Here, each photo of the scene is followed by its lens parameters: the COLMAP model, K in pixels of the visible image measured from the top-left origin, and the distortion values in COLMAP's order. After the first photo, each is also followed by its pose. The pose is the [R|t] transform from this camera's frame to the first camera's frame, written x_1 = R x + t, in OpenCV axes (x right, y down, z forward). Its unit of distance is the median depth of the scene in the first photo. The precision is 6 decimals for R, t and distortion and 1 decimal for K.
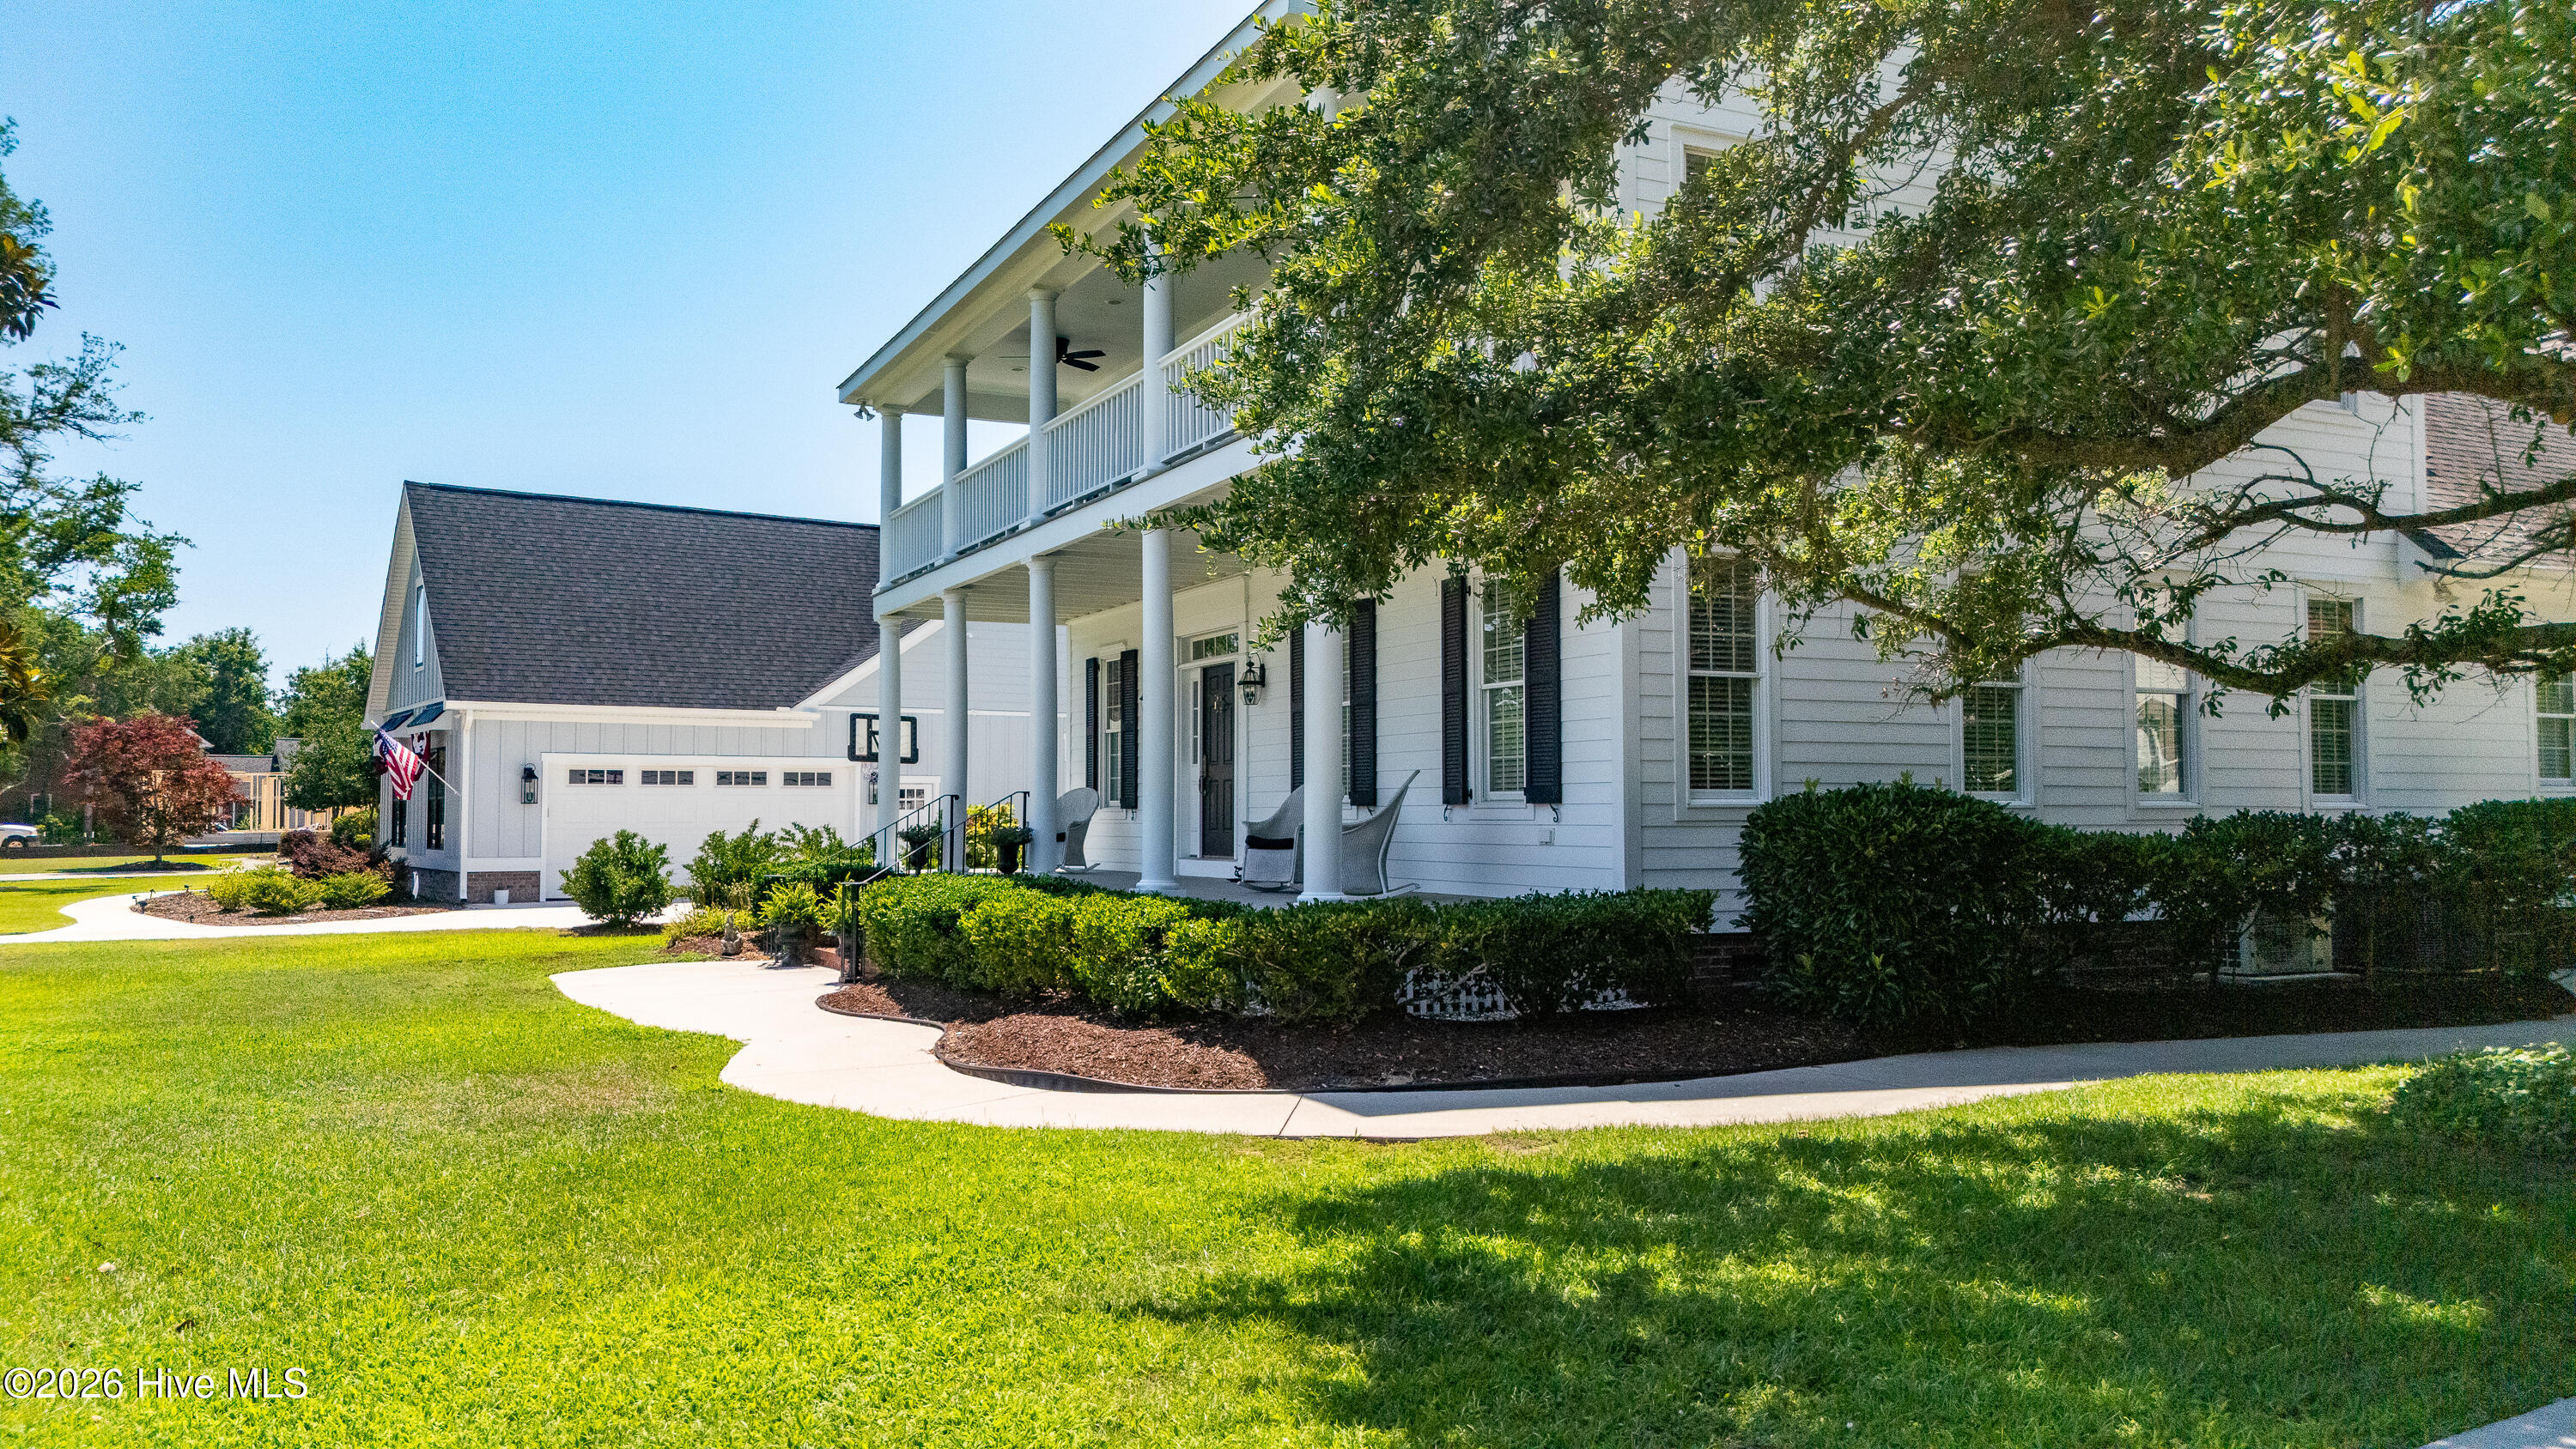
lens RADIAL K [[1901.2, 0, 1287.4], [0, 1901.2, 722.2], [0, 0, 1]] dist [0.073080, -0.067745]
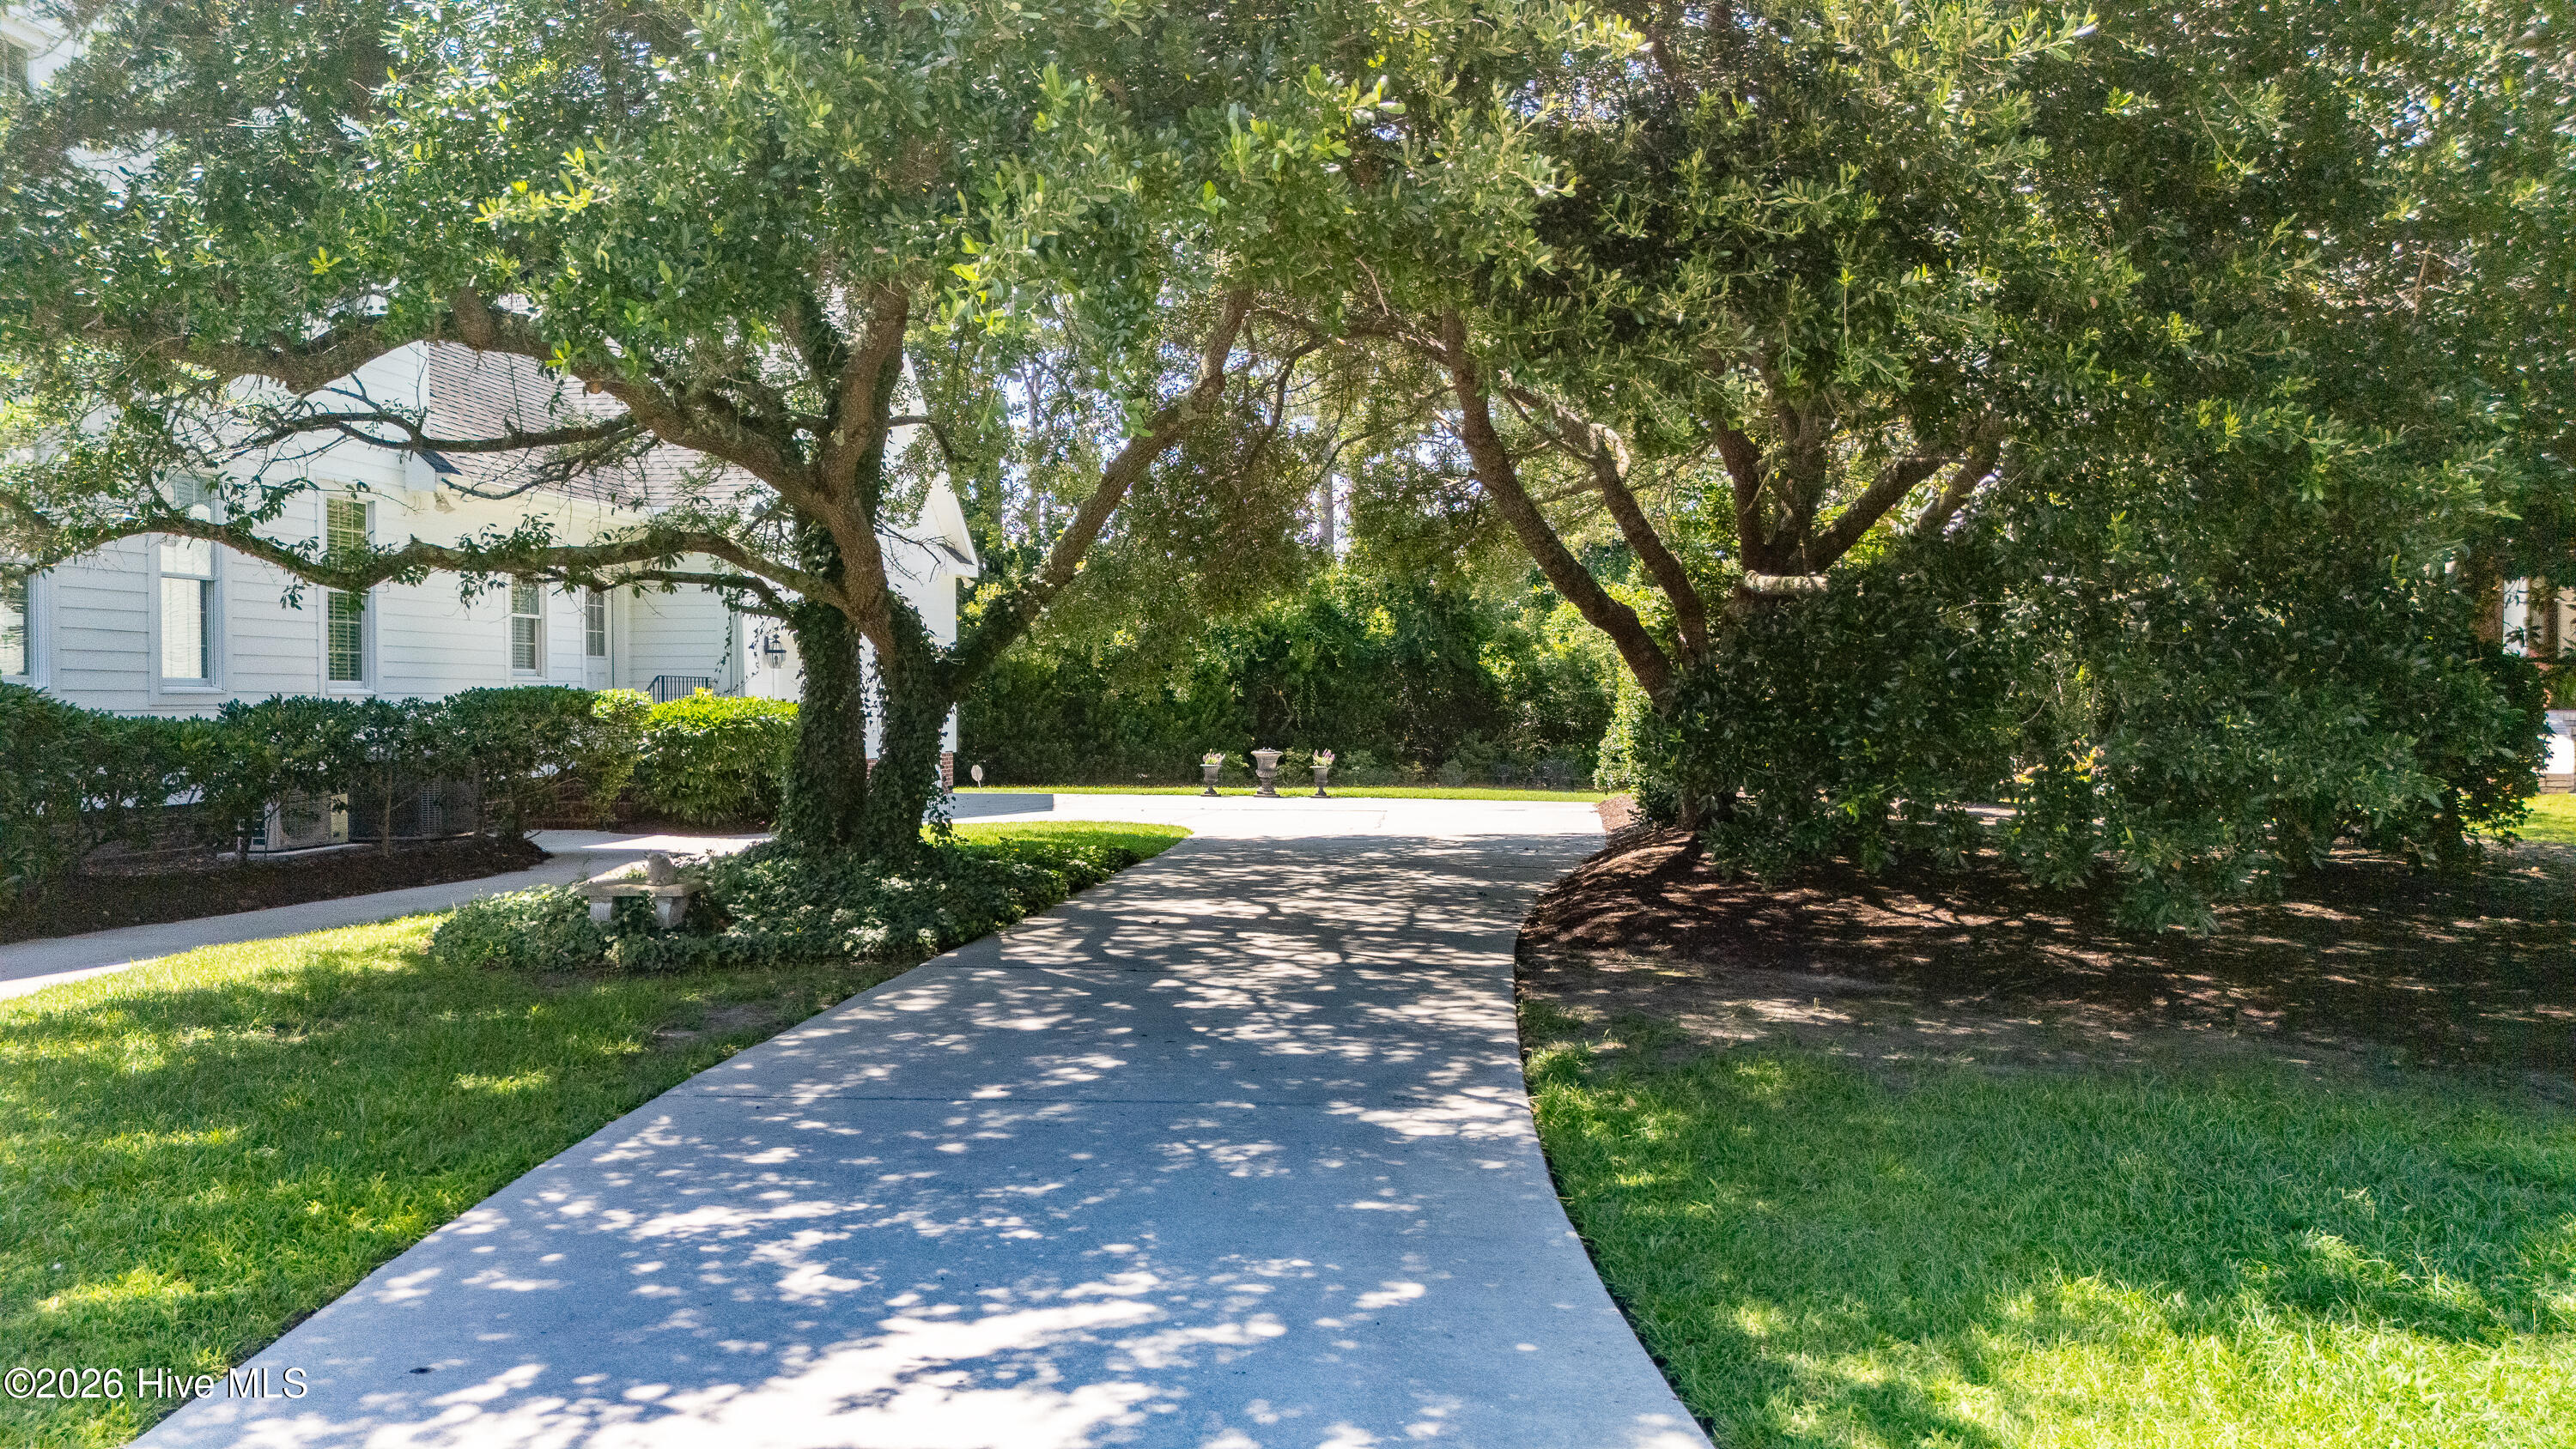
lens RADIAL K [[1901.2, 0, 1273.4], [0, 1901.2, 739.2], [0, 0, 1]] dist [0.073080, -0.067745]
pose [[0.565969, -0.014845, 0.824293, -0.066540], [-0.040541, 0.998127, 0.045812, -0.001117], [-0.823429, -0.059346, 0.564307, -0.046976]]
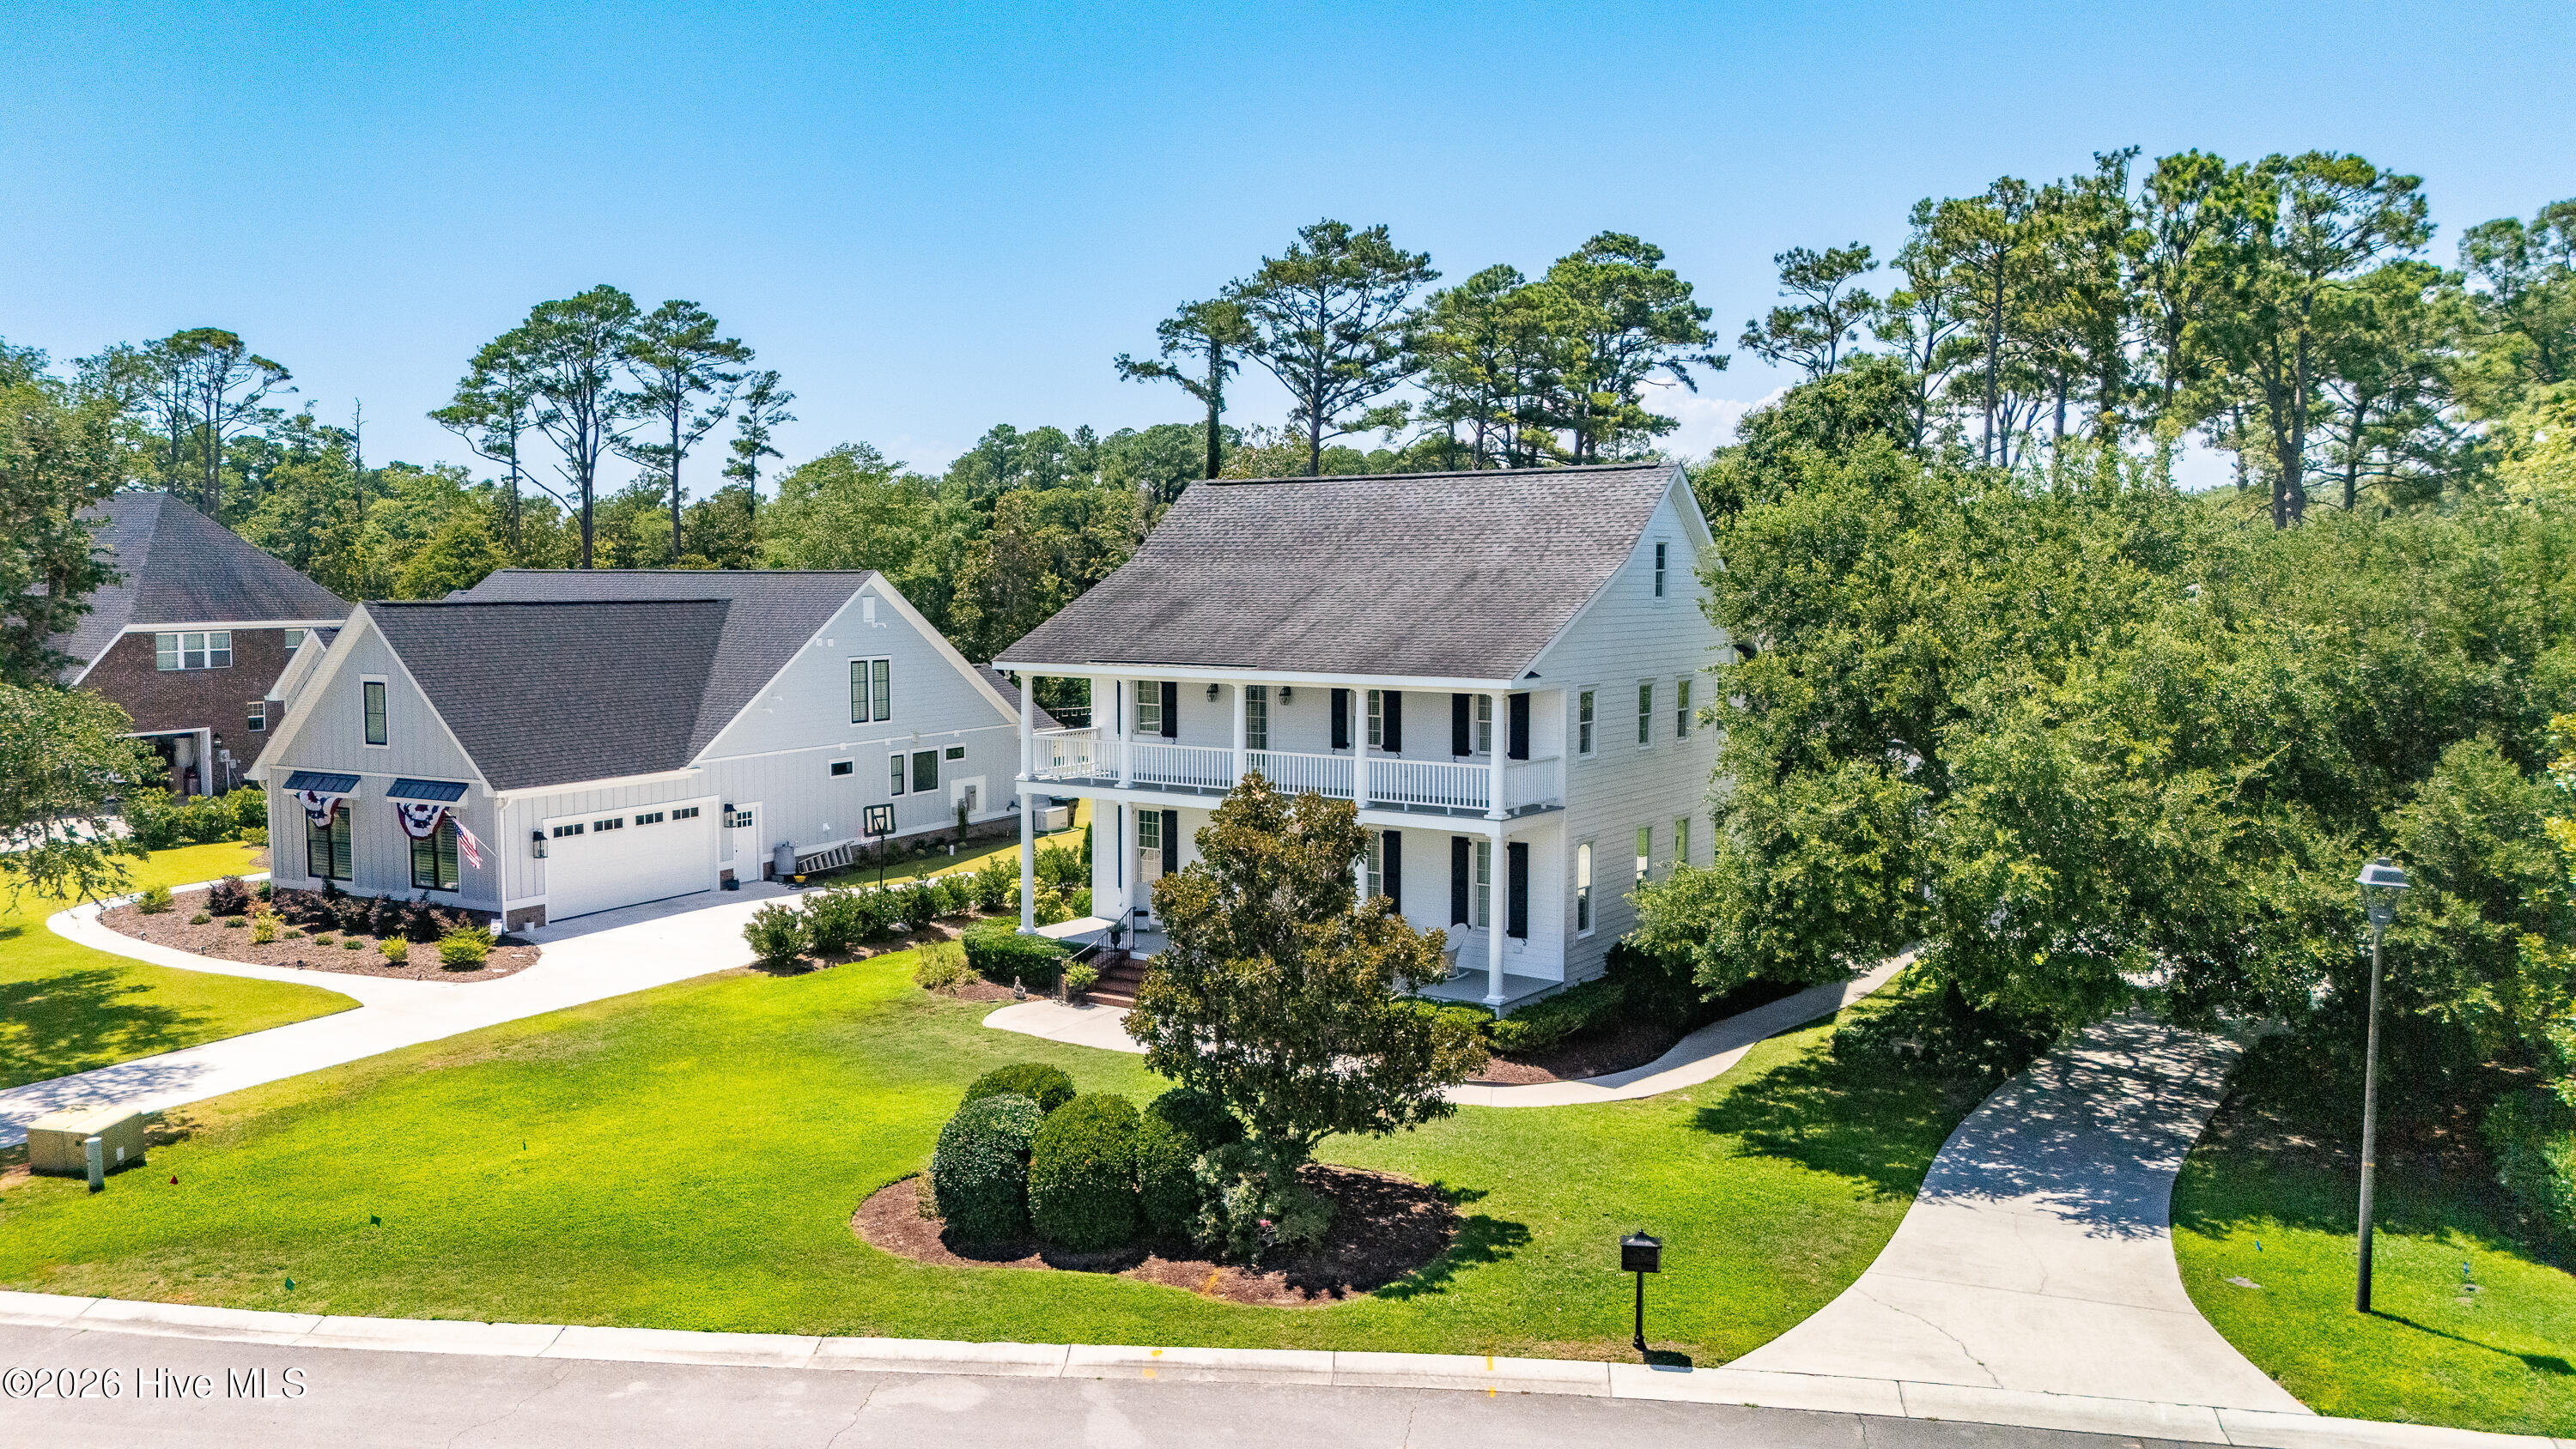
lens RADIAL K [[1901.2, 0, 1286.5], [0, 1901.2, 703.9], [0, 0, 1]] dist [0.073080, -0.067745]
pose [[0.875564, -0.031036, 0.482105, -1.428288], [-0.026065, 0.993446, 0.111291, -0.572957], [-0.482399, -0.110009, 0.869016, -1.092694]]
